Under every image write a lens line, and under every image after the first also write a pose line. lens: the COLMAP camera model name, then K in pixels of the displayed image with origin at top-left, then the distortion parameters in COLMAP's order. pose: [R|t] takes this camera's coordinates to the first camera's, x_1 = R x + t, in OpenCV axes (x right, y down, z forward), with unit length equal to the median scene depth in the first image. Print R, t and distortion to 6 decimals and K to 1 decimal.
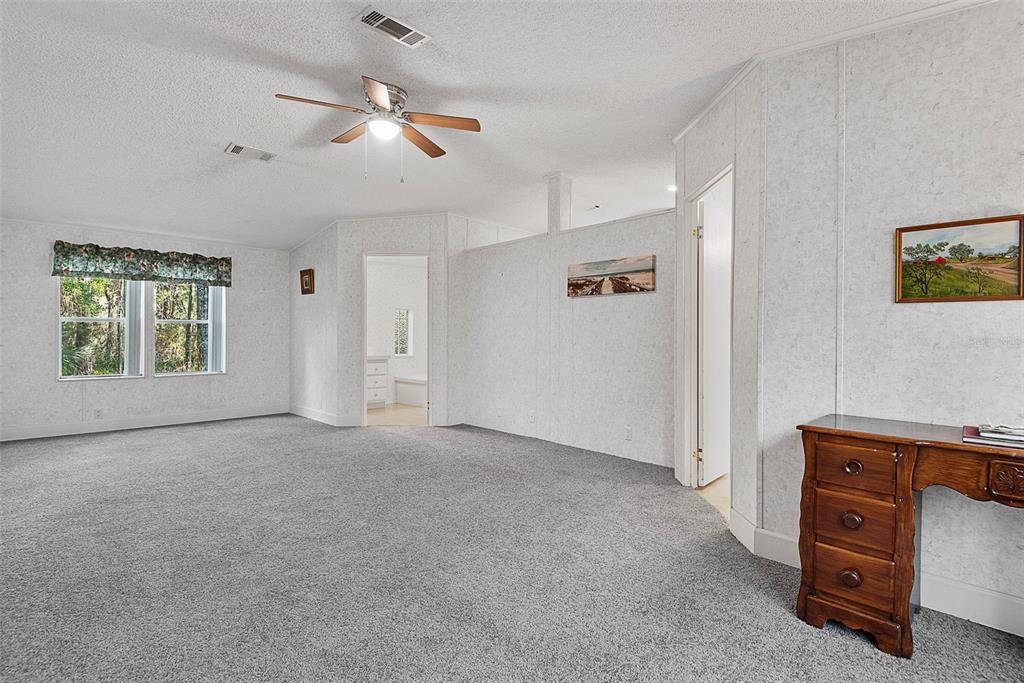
lens RADIAL K [[478.0, 0, 519.2], [0, 478.0, 338.8], [0, 0, 1]] dist [0.021434, -0.021635]
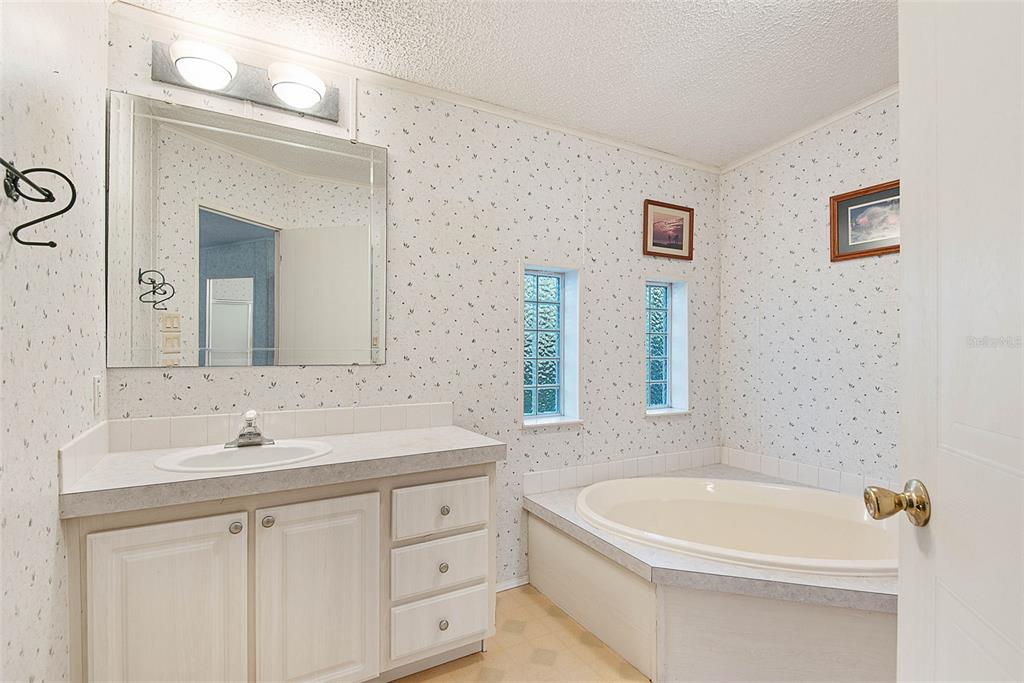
lens RADIAL K [[478.0, 0, 519.2], [0, 478.0, 338.8], [0, 0, 1]] dist [0.021434, -0.021635]
pose [[0.967029, -0.001713, -0.254660, -0.181205], [-0.001393, 0.999927, -0.012017, -0.013366], [0.254662, 0.011976, 0.966956, 0.692613]]
